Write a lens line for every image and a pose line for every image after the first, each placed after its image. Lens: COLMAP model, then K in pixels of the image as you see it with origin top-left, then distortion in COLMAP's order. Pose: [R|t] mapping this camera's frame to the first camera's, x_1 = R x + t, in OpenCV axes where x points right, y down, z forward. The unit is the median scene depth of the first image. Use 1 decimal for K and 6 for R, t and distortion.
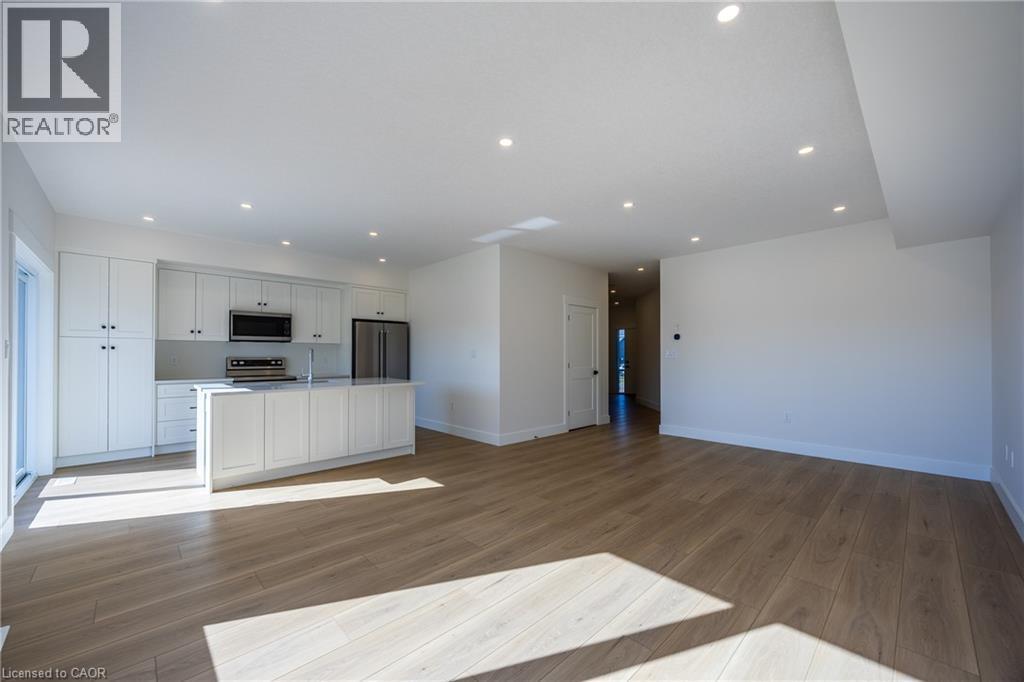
lens RADIAL K [[397.0, 0, 508.9], [0, 397.0, 353.8], [0, 0, 1]] dist [-0.001718, -0.000152]
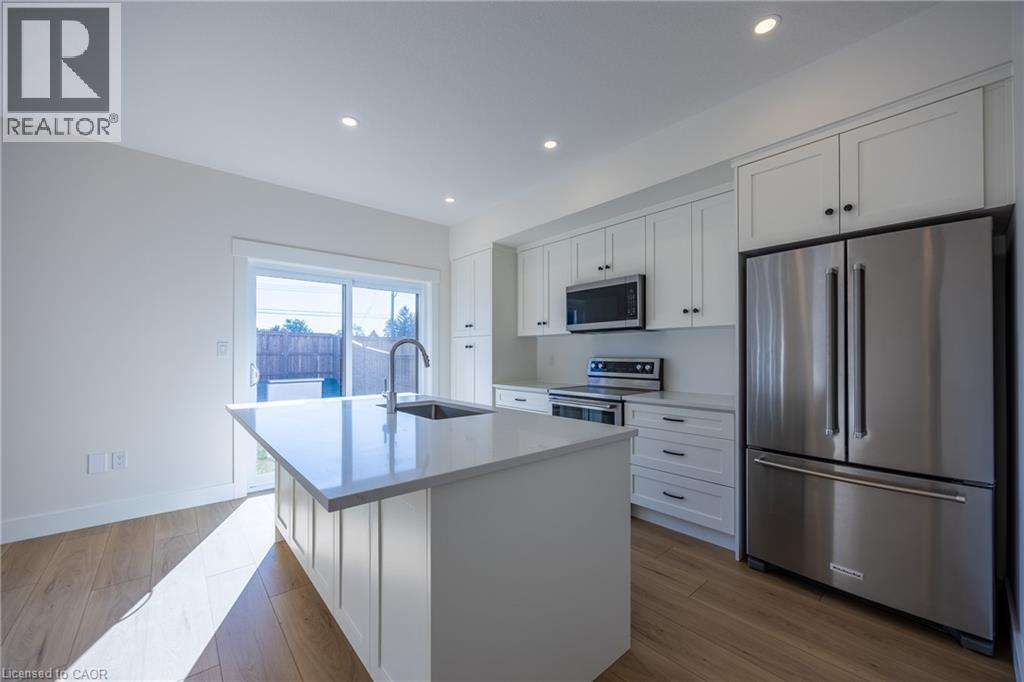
lens RADIAL K [[397.0, 0, 508.9], [0, 397.0, 353.8], [0, 0, 1]] dist [-0.001718, -0.000152]
pose [[-0.054248, -0.000535, -0.998527, -0.023513], [0.005968, 0.999982, -0.000860, 0.002779], [0.998510, -0.006006, -0.054244, 0.887273]]
